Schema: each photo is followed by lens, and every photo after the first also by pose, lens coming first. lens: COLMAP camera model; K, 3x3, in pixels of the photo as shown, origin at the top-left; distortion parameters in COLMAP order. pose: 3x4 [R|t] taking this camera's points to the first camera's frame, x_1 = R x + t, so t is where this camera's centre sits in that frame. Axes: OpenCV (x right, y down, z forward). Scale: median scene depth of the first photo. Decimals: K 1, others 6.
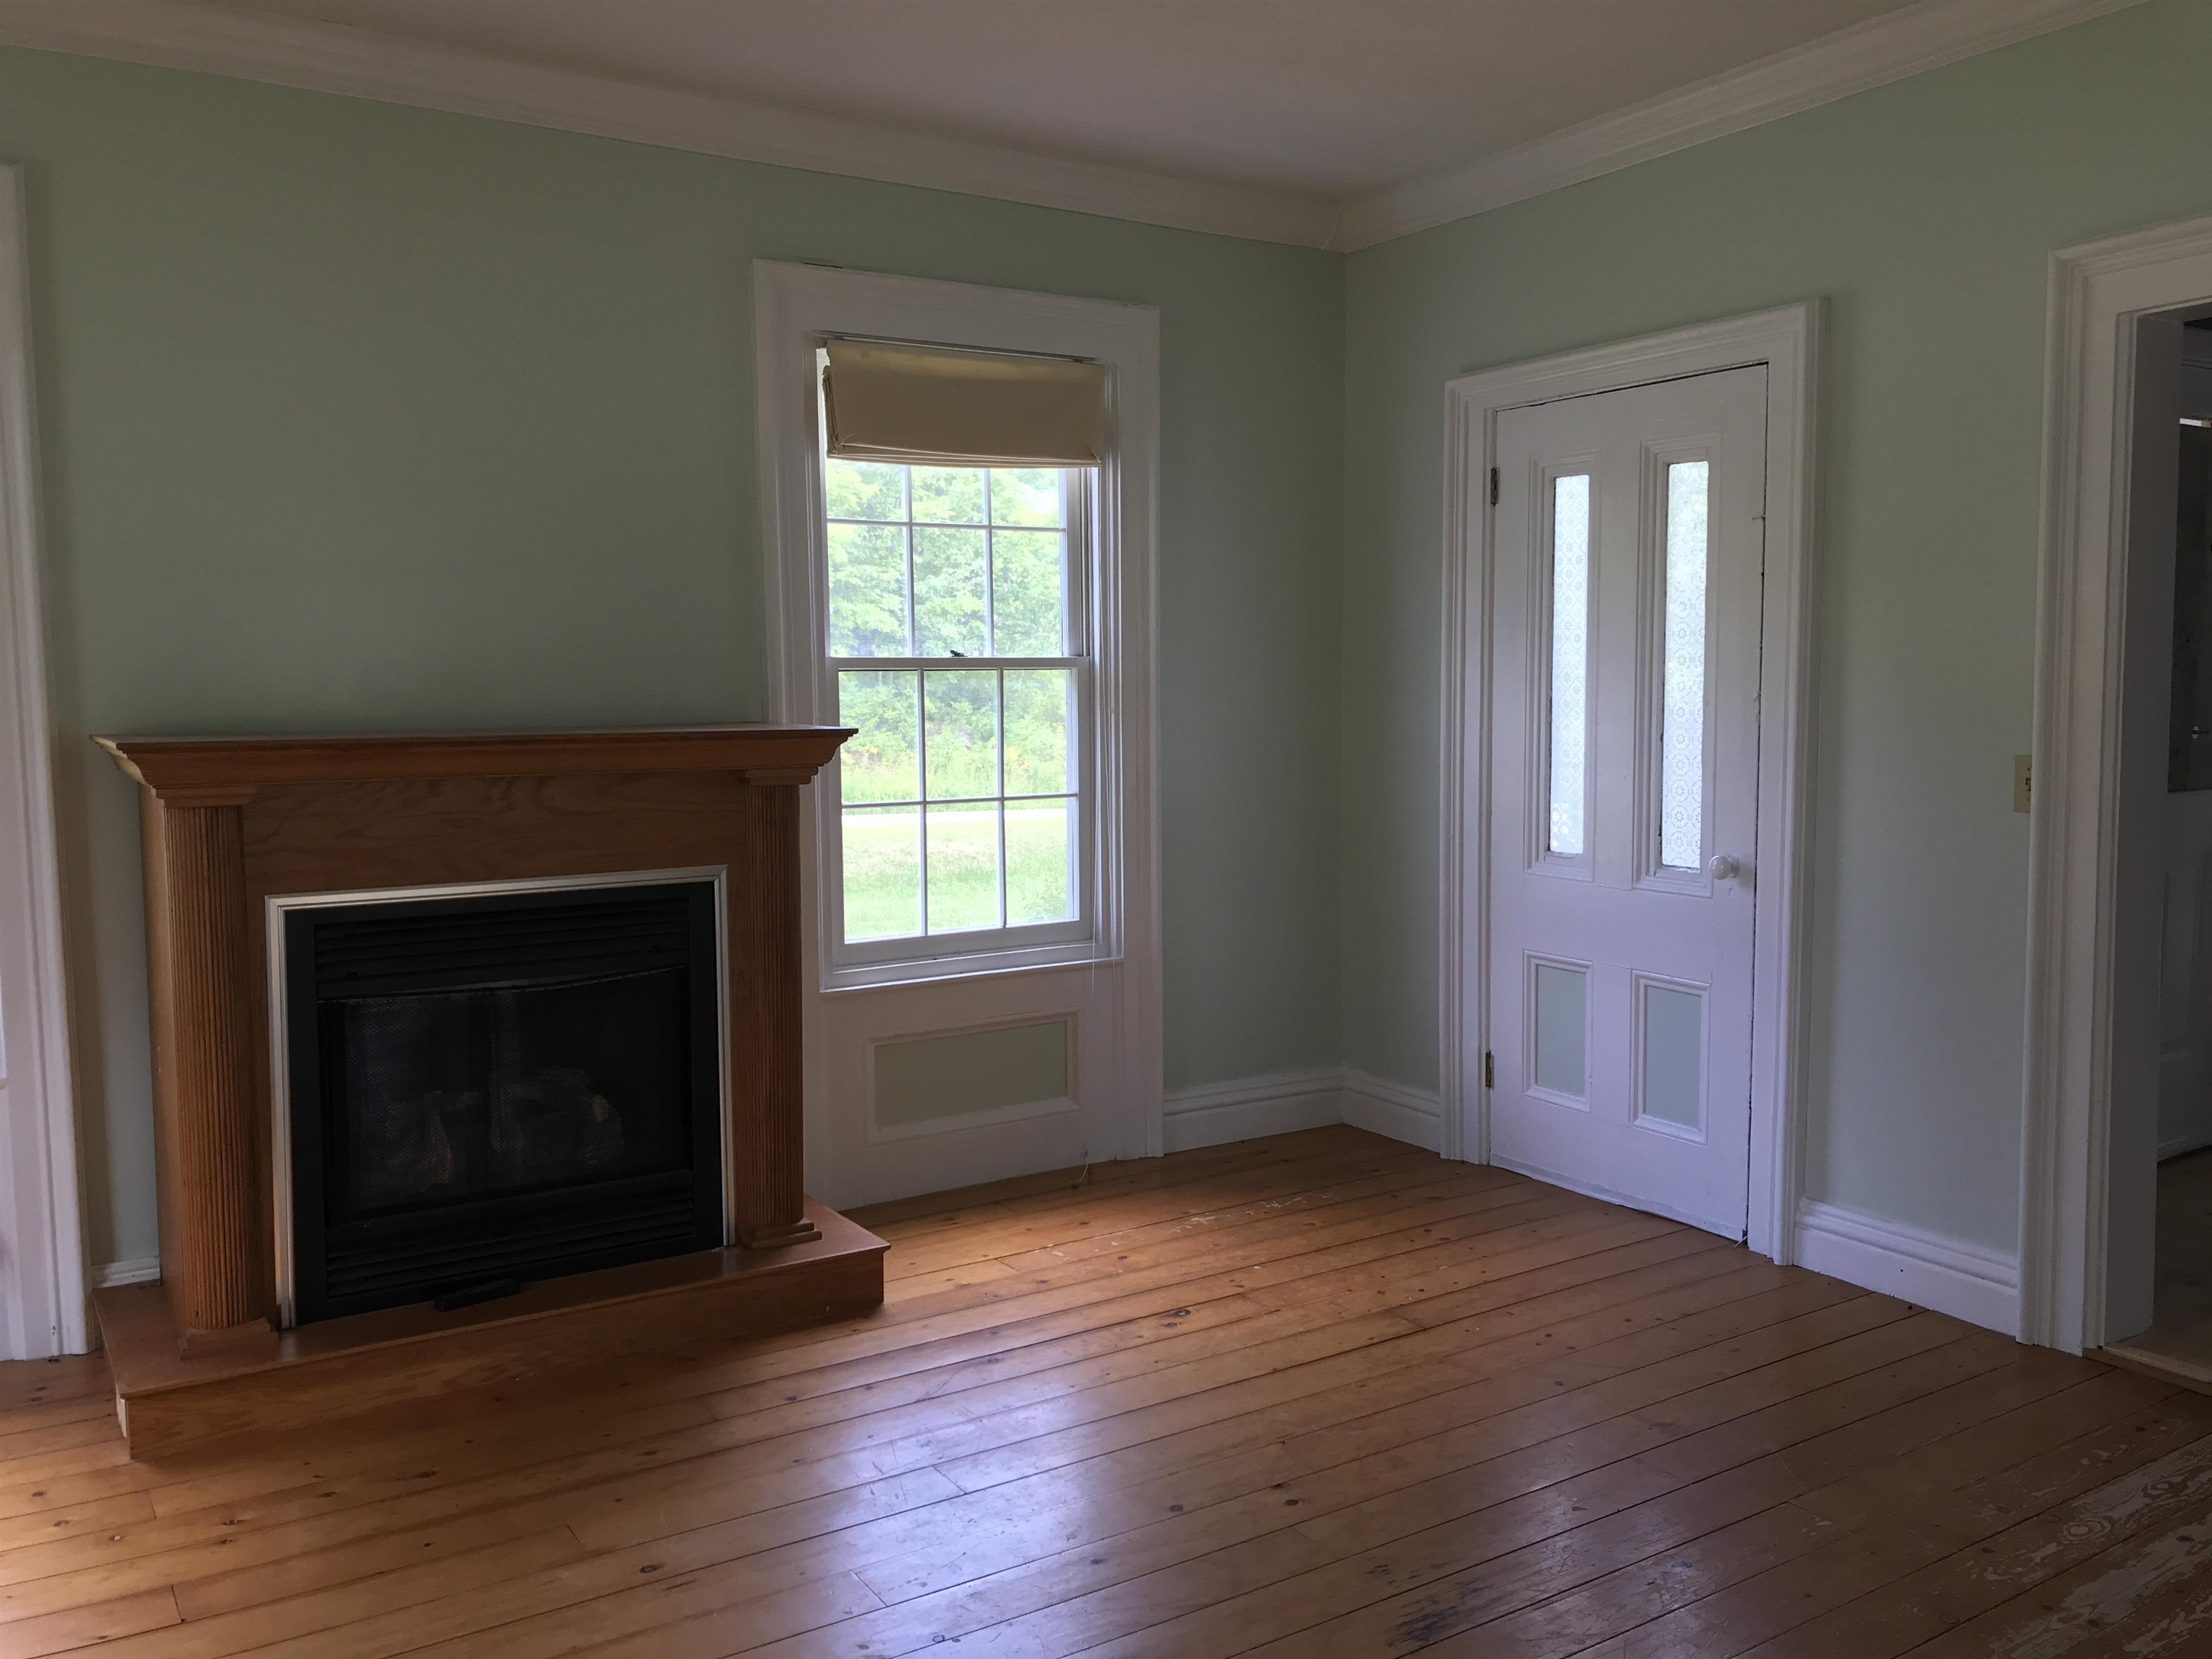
lens RADIAL K [[1804.8, 0, 1106.0], [0, 1804.8, 829.5], [0, 0, 1]] dist [0.076646, -0.110918]
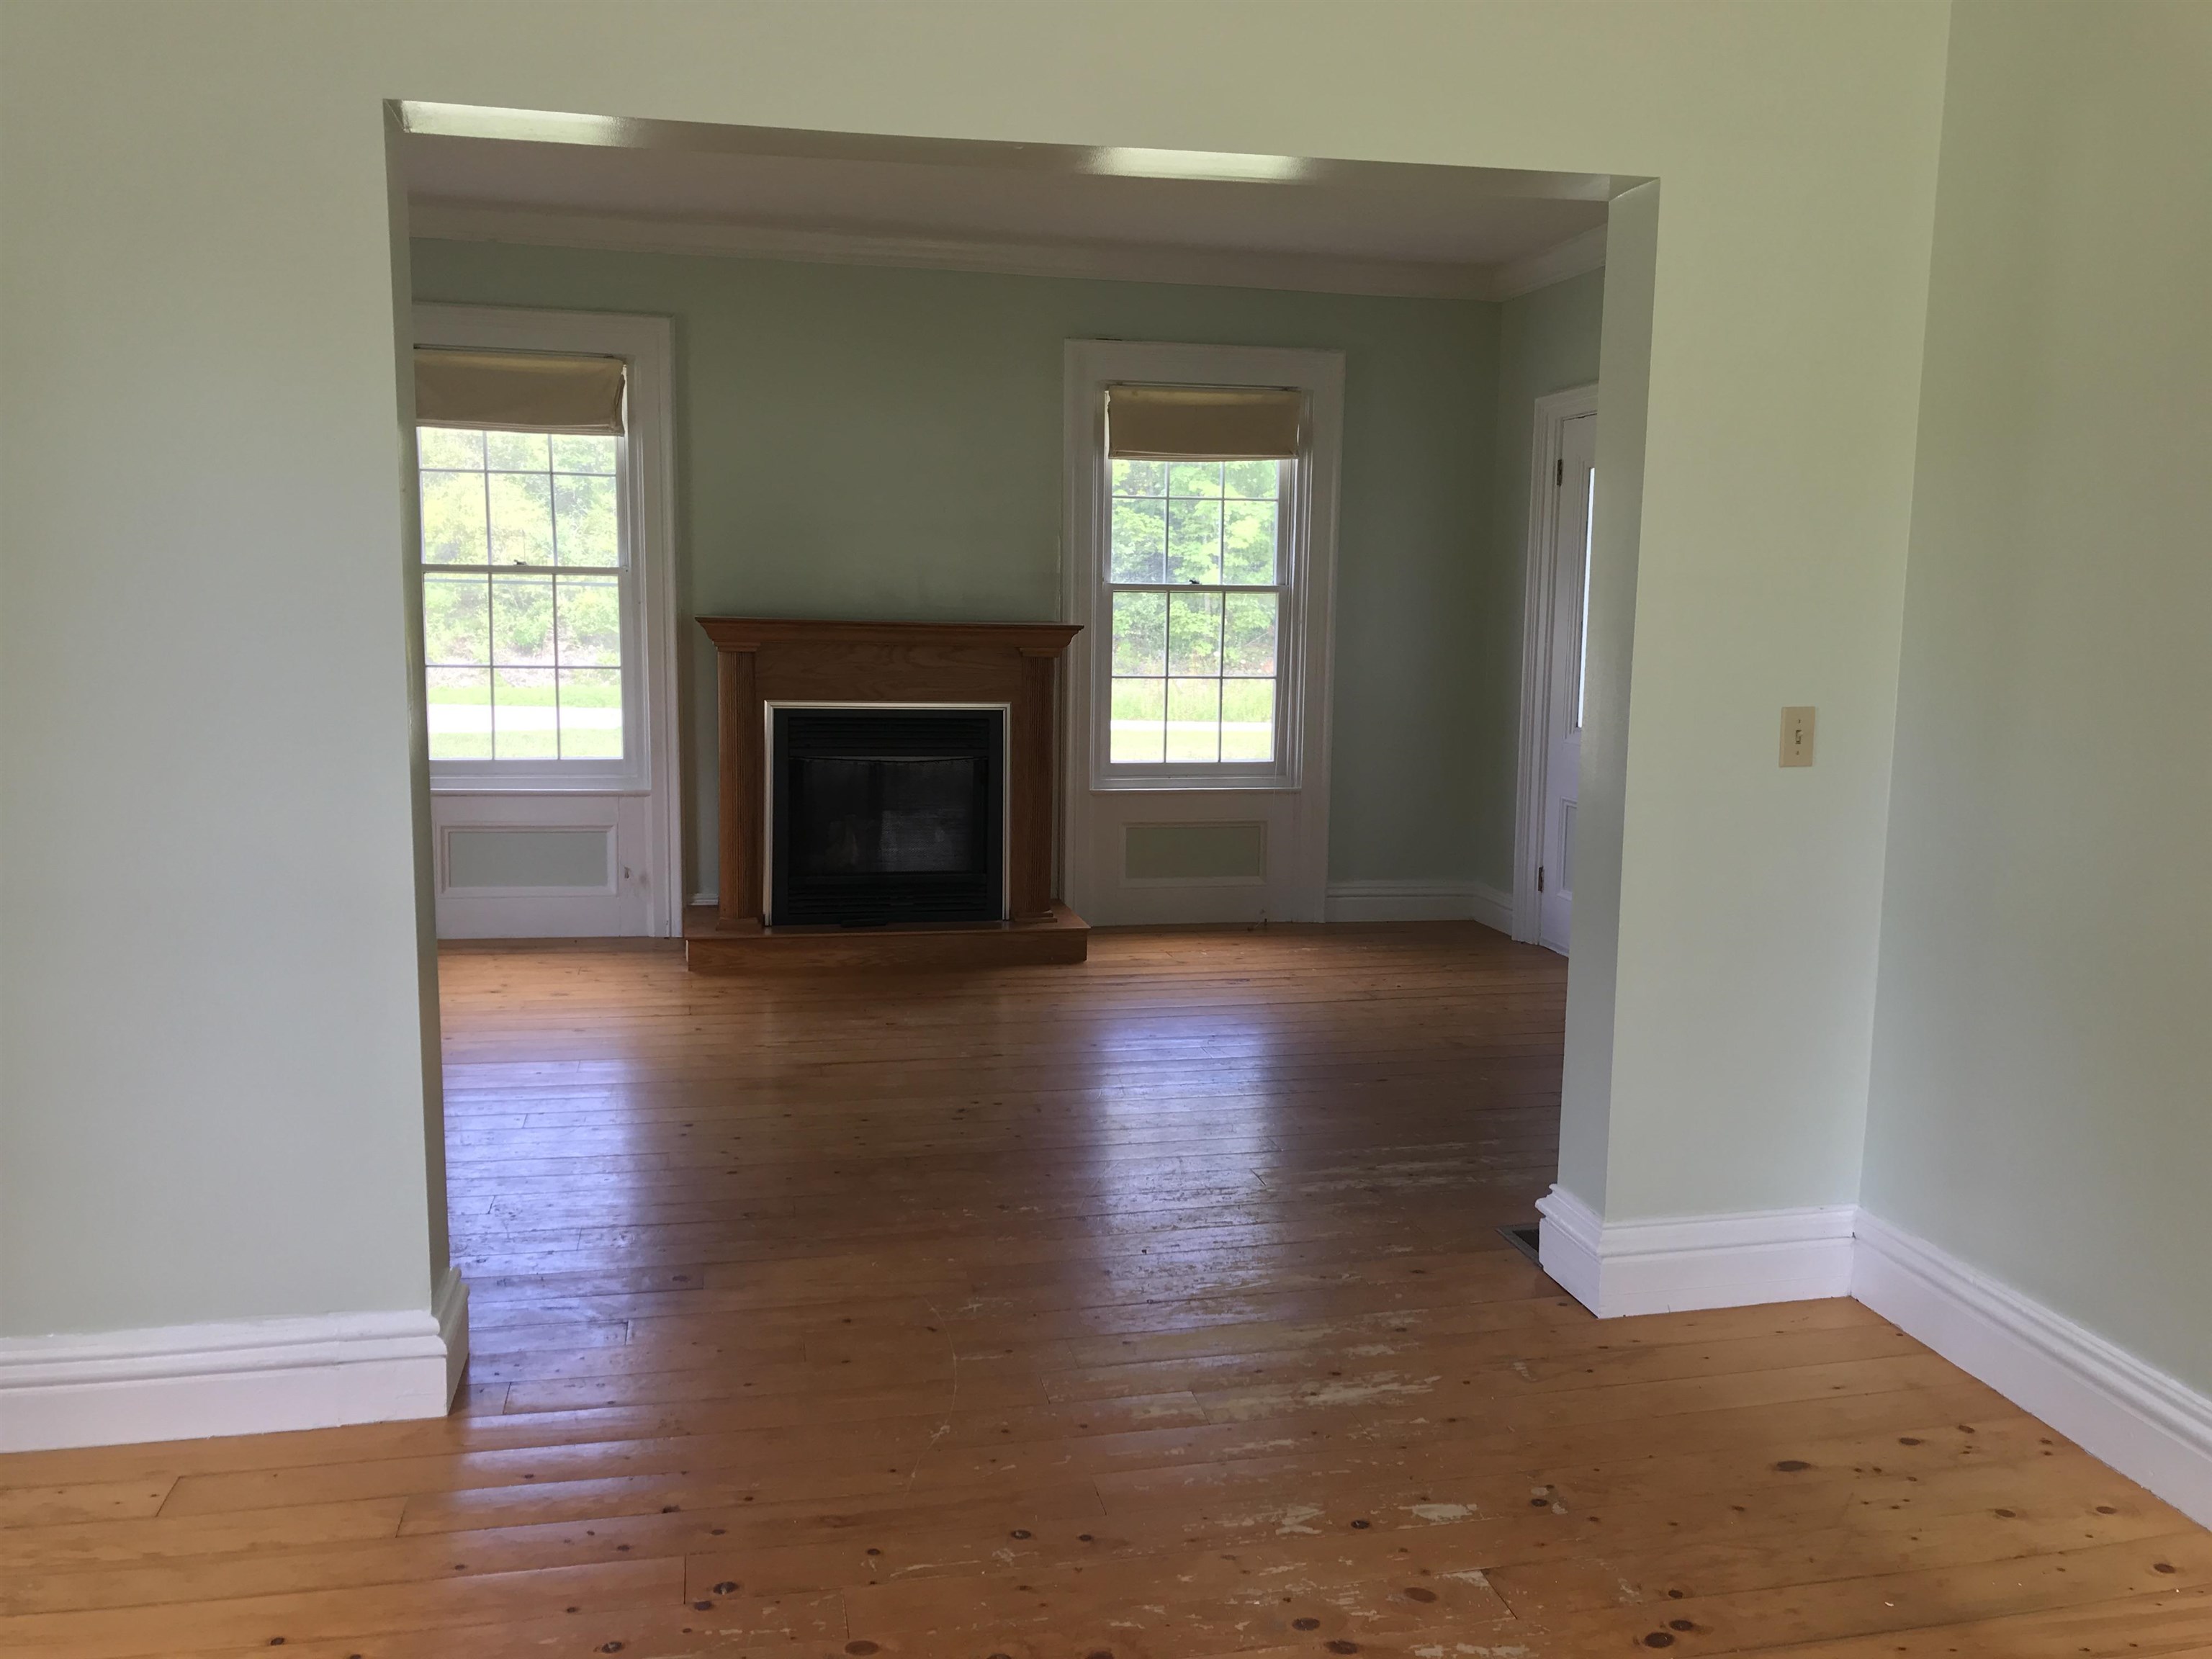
lens RADIAL K [[1804.8, 0, 1106.0], [0, 1804.8, 829.5], [0, 0, 1]] dist [0.076646, -0.110918]
pose [[0.936376, 0.068186, -0.344312, 0.406684], [-0.054398, 0.997289, 0.049559, 0.043250], [0.346758, -0.027676, 0.937546, -0.503554]]
